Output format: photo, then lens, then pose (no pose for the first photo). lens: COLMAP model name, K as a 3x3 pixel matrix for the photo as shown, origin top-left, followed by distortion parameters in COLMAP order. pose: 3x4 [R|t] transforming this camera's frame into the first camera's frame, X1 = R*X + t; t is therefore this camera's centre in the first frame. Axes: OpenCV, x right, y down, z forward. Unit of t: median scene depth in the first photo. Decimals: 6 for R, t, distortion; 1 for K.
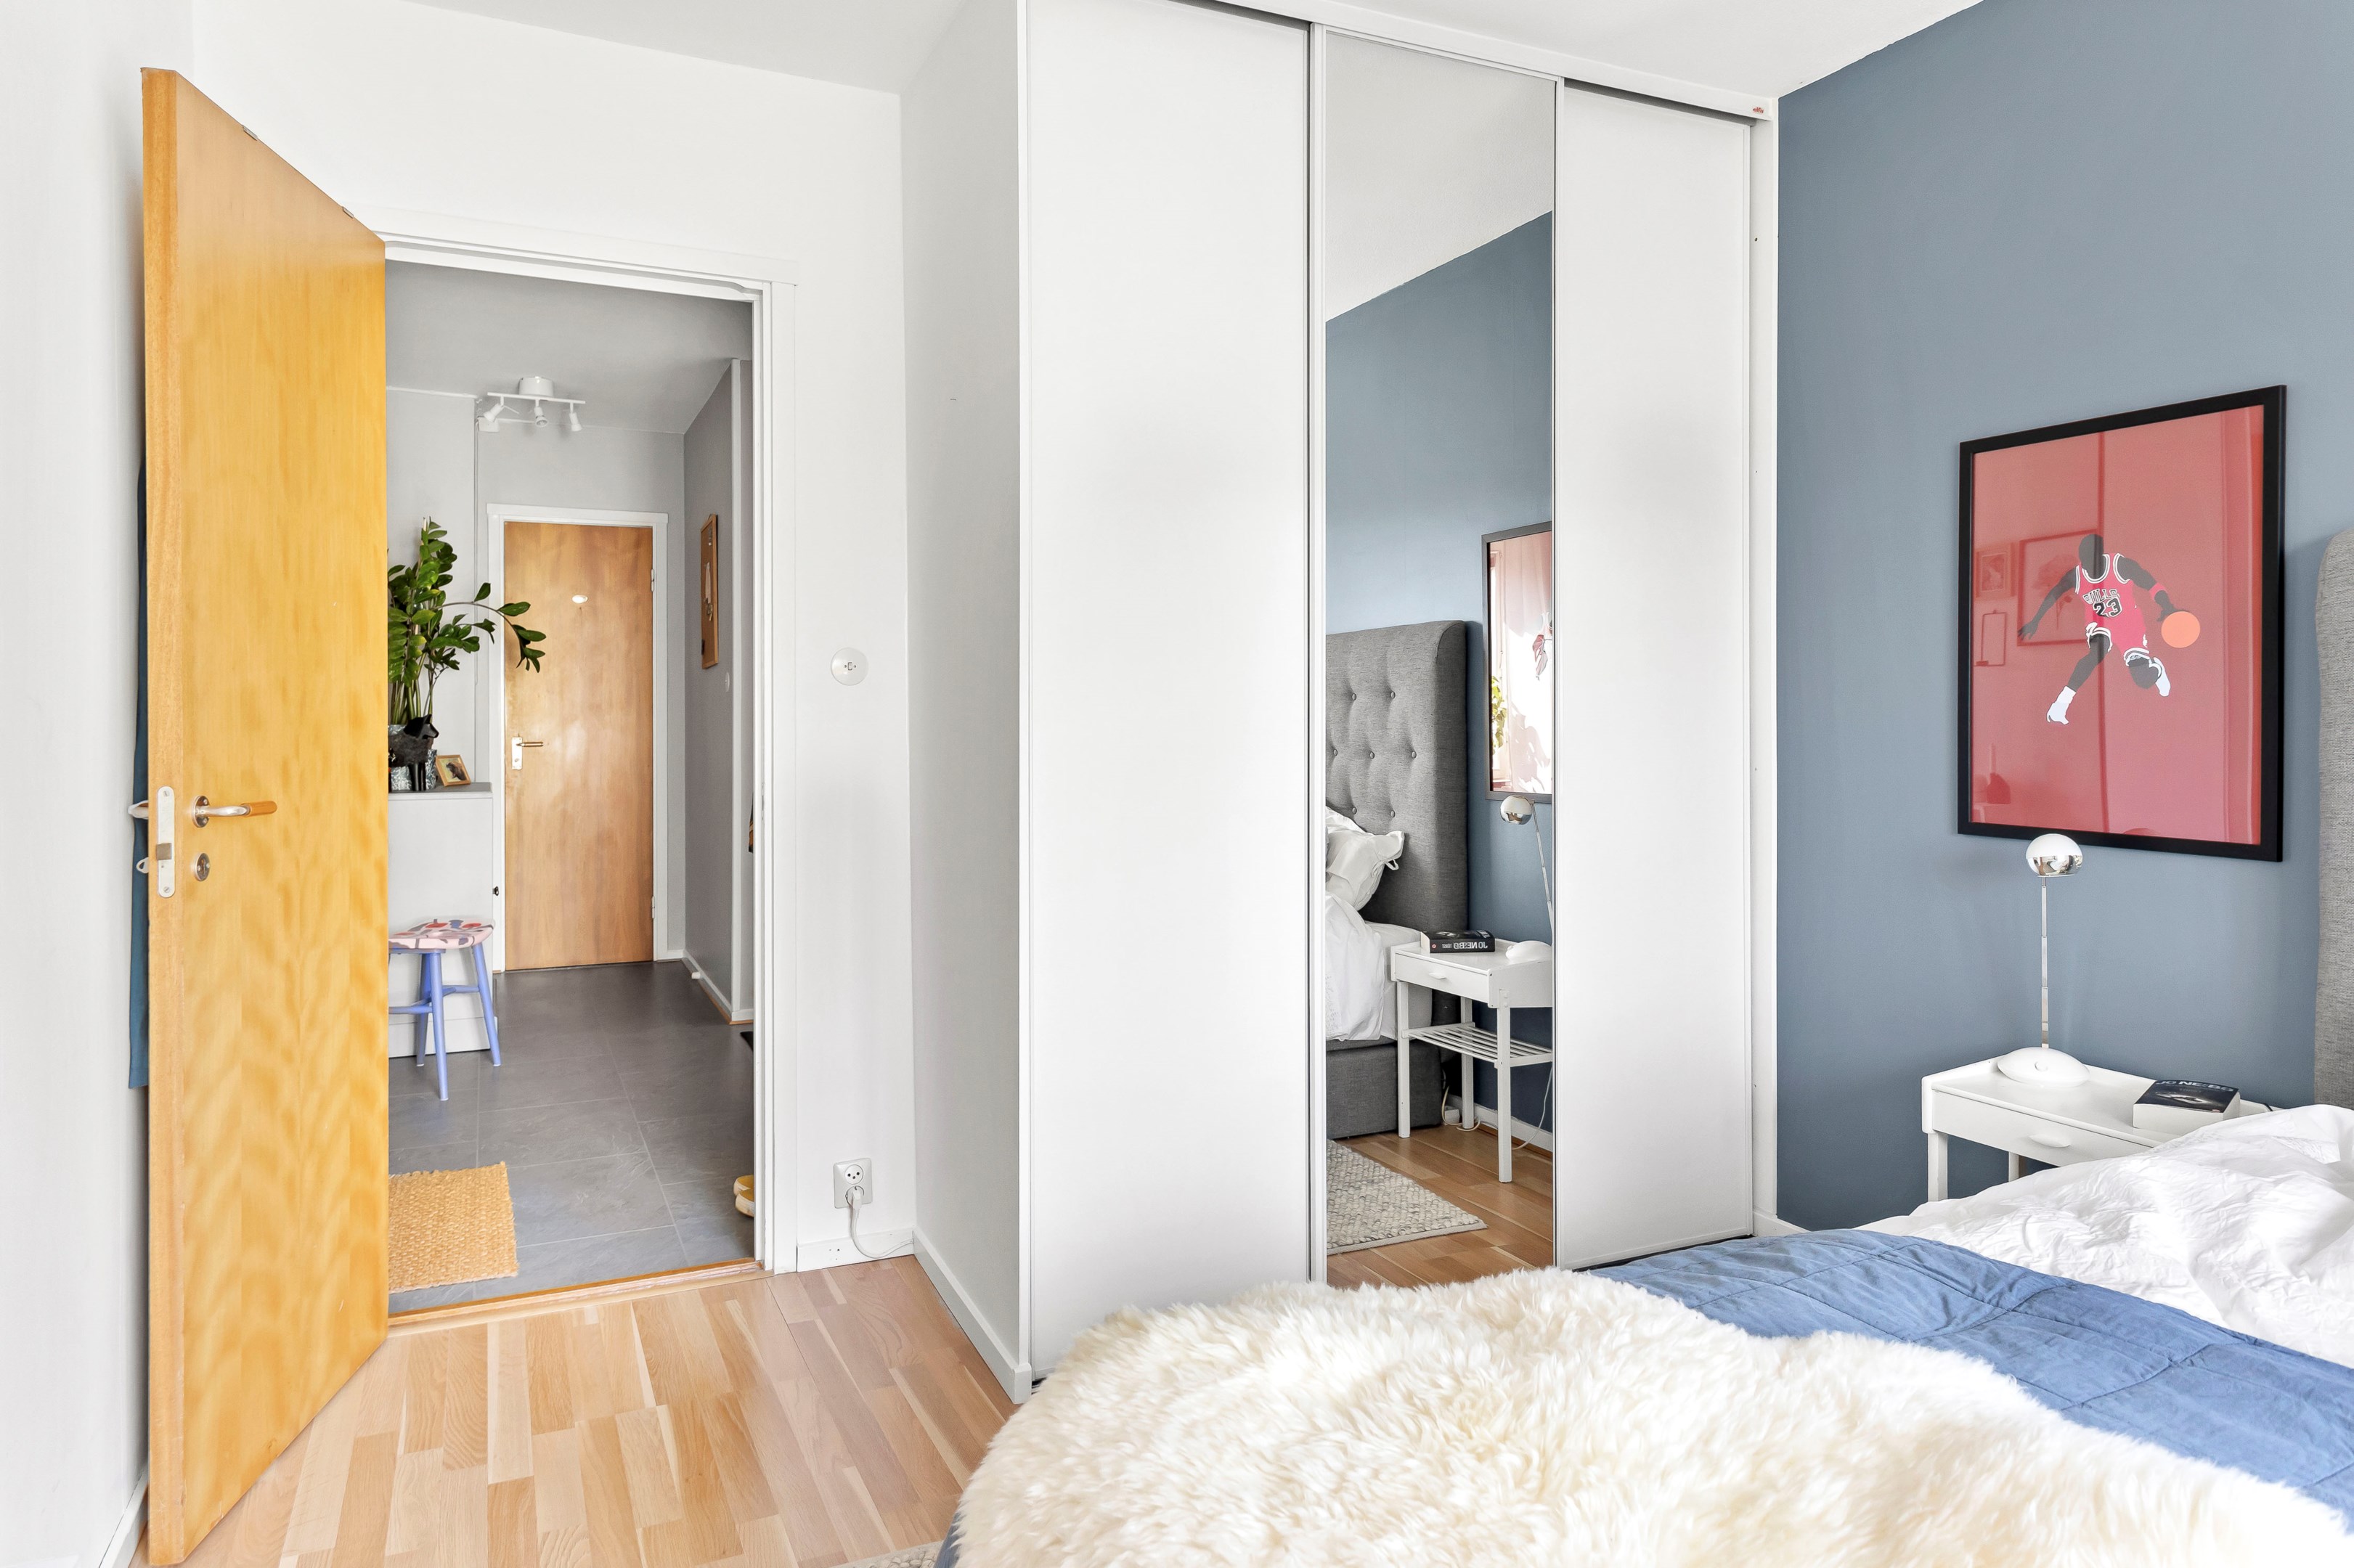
lens RADIAL K [[1496.9, 0, 1182.6], [0, 1496.9, 723.0], [0, 0, 1]] dist [0.001861, 0.000279]
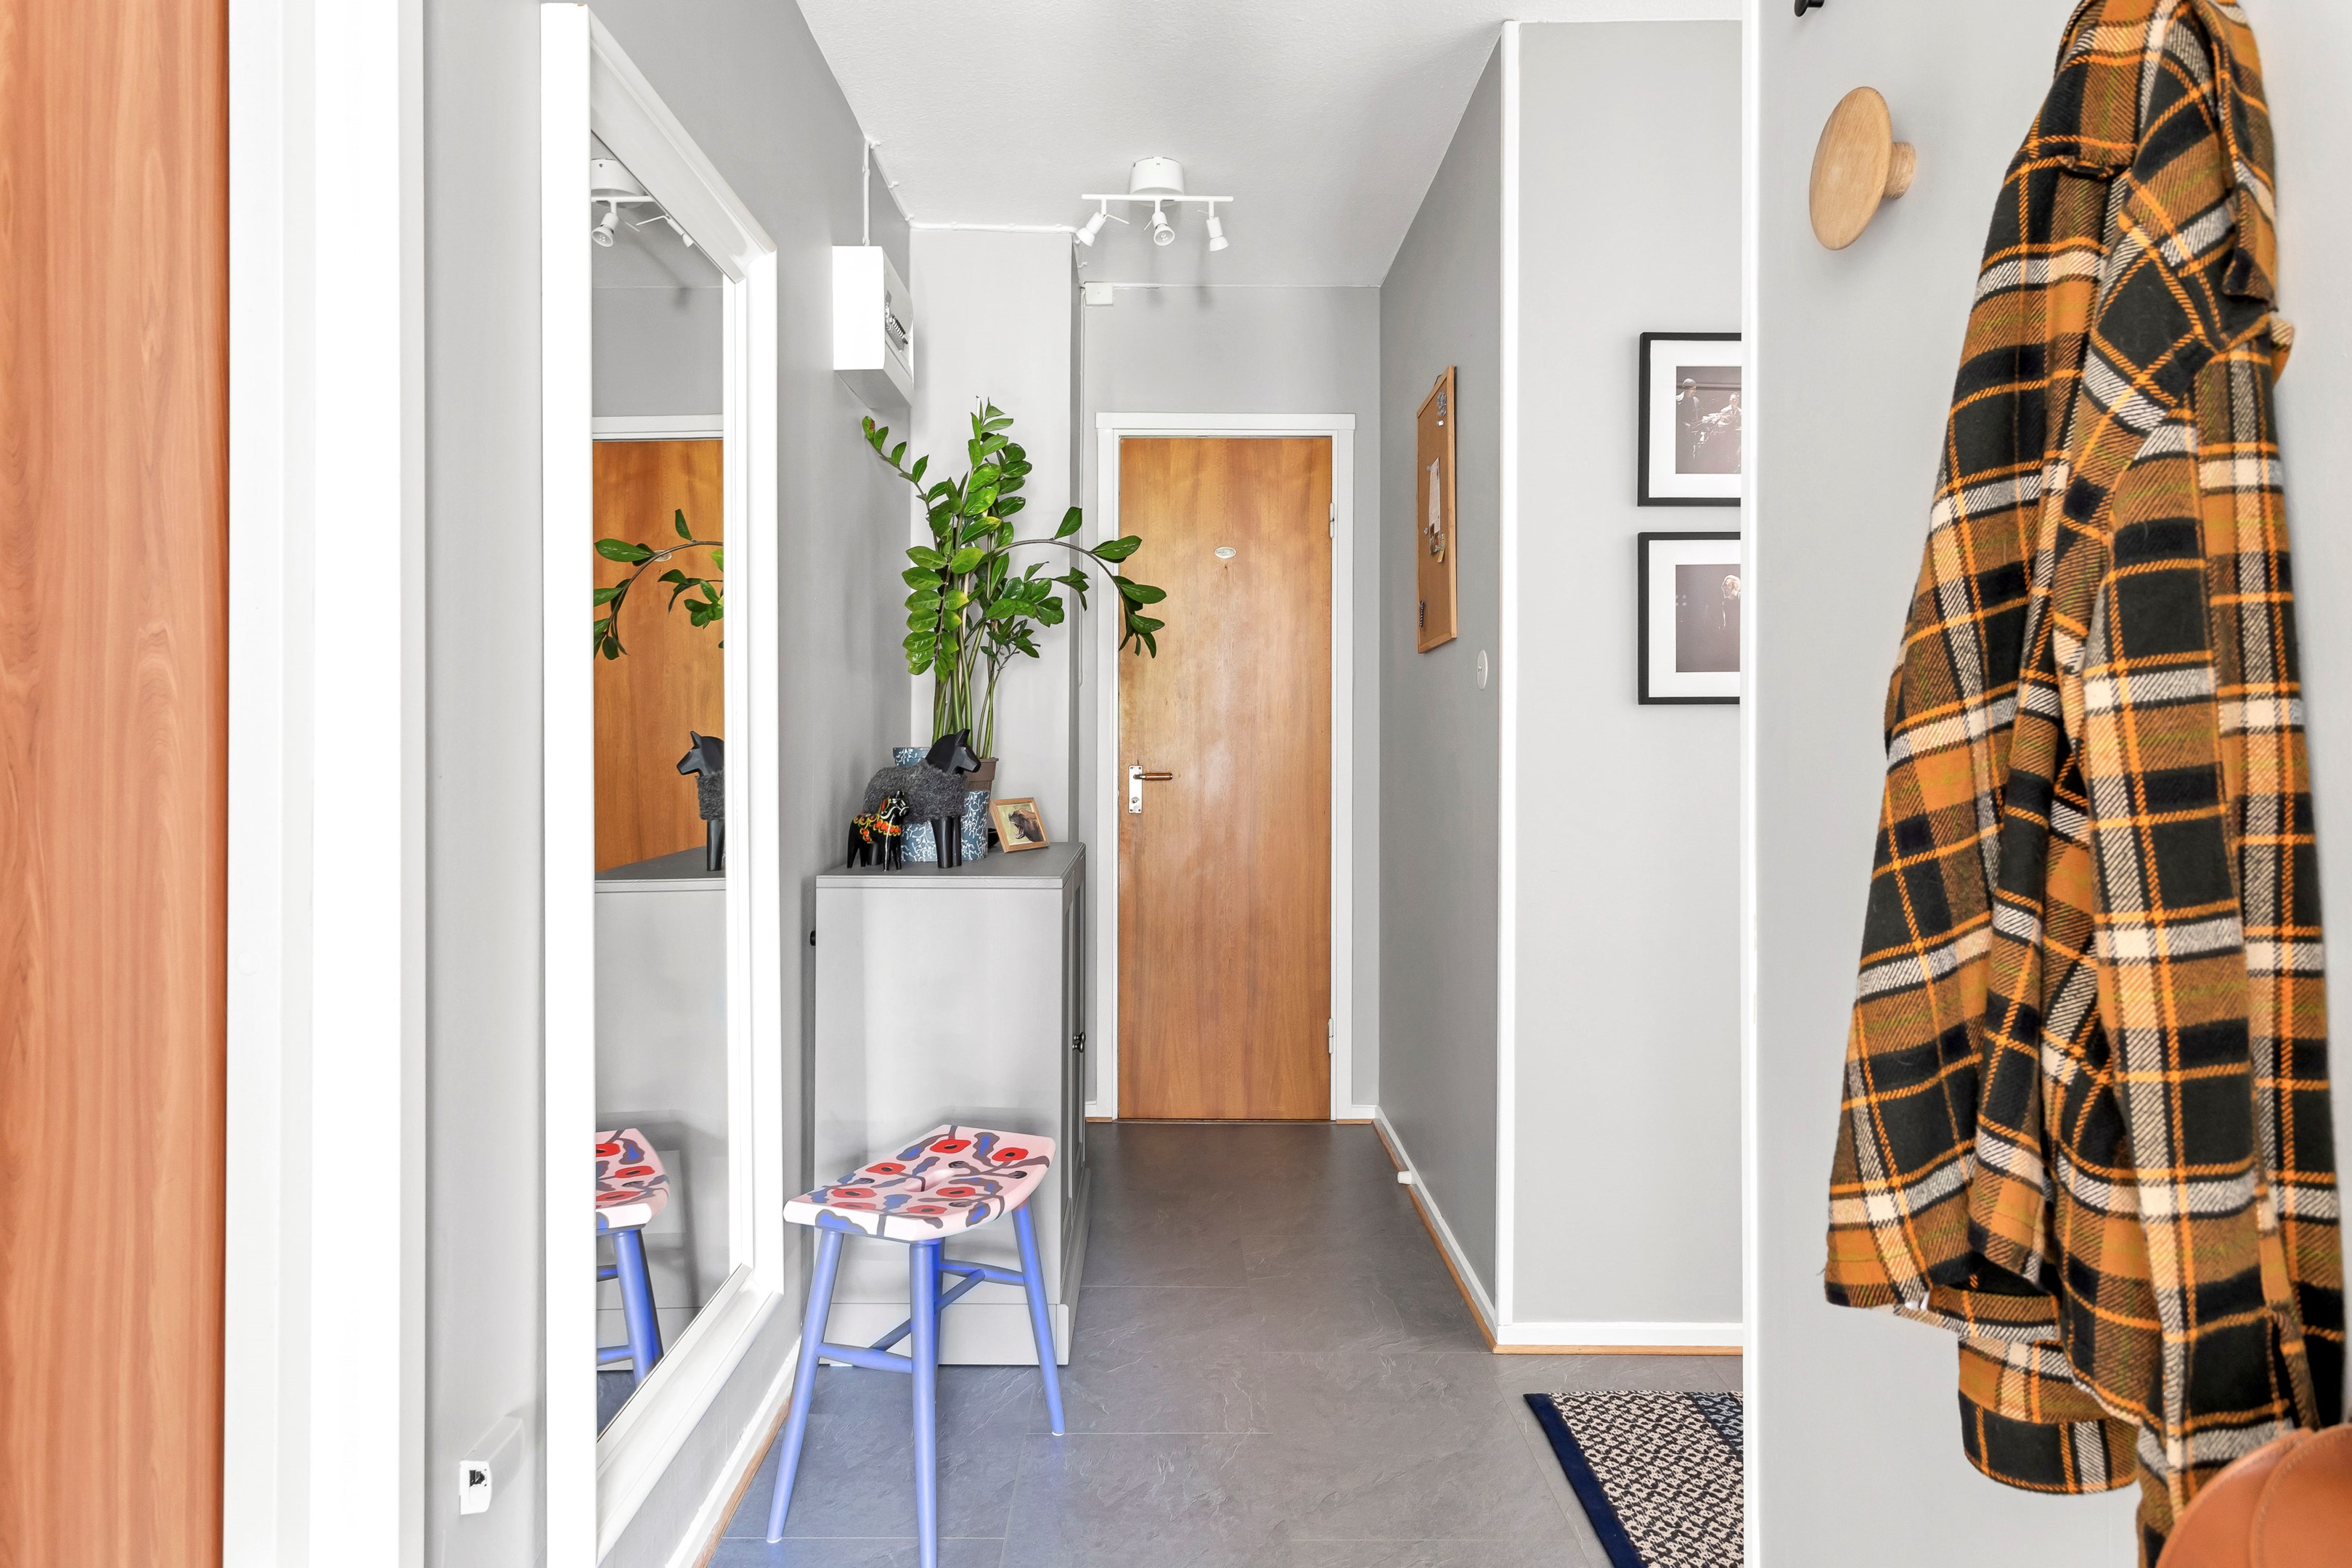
lens RADIAL K [[1495.8, 0, 1175.7], [0, 1495.8, 770.3], [0, 0, 1]] dist [0.001861, 0.000279]
pose [[0.912193, 0.010923, -0.409616, -0.167424], [-0.002616, 0.999779, 0.020836, -0.001968], [0.409754, -0.017935, 0.912020, 0.428883]]
